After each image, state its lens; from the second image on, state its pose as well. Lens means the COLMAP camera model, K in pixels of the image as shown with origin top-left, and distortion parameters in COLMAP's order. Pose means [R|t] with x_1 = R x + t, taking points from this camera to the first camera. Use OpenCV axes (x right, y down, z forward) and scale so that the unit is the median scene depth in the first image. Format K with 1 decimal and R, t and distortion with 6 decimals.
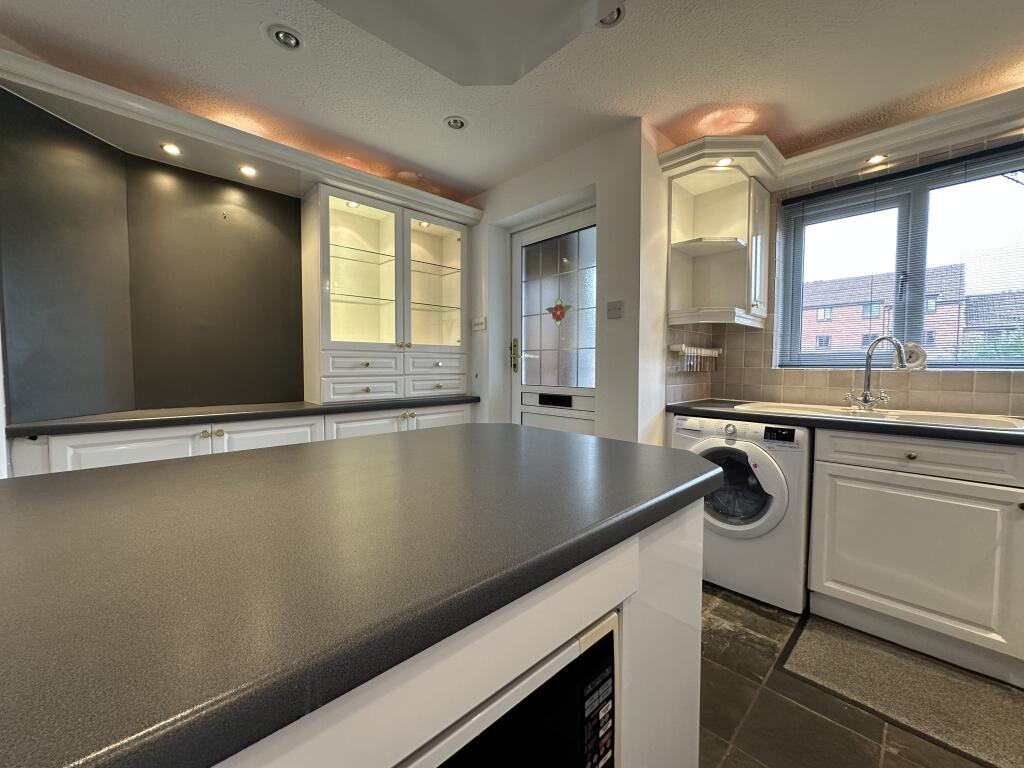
lens RADIAL K [[408.2, 0, 512.0], [0, 408.2, 384.0], [0, 0, 1]] dist [-0.001997, -0.000202]
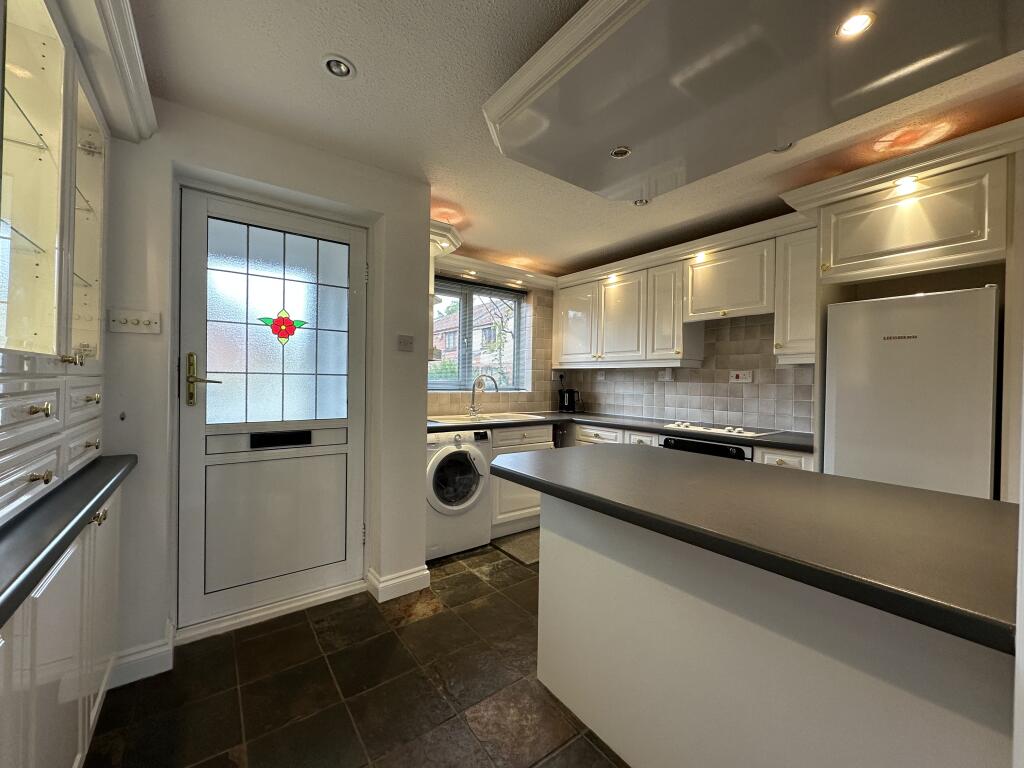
lens RADIAL K [[408.2, 0, 512.0], [0, 408.2, 384.0], [0, 0, 1]] dist [-0.001997, -0.000202]
pose [[0.112747, -0.009582, 0.993577, -0.824332], [0.028816, 0.999564, 0.006370, -0.076663], [-0.993206, 0.027912, 0.112974, 0.634332]]
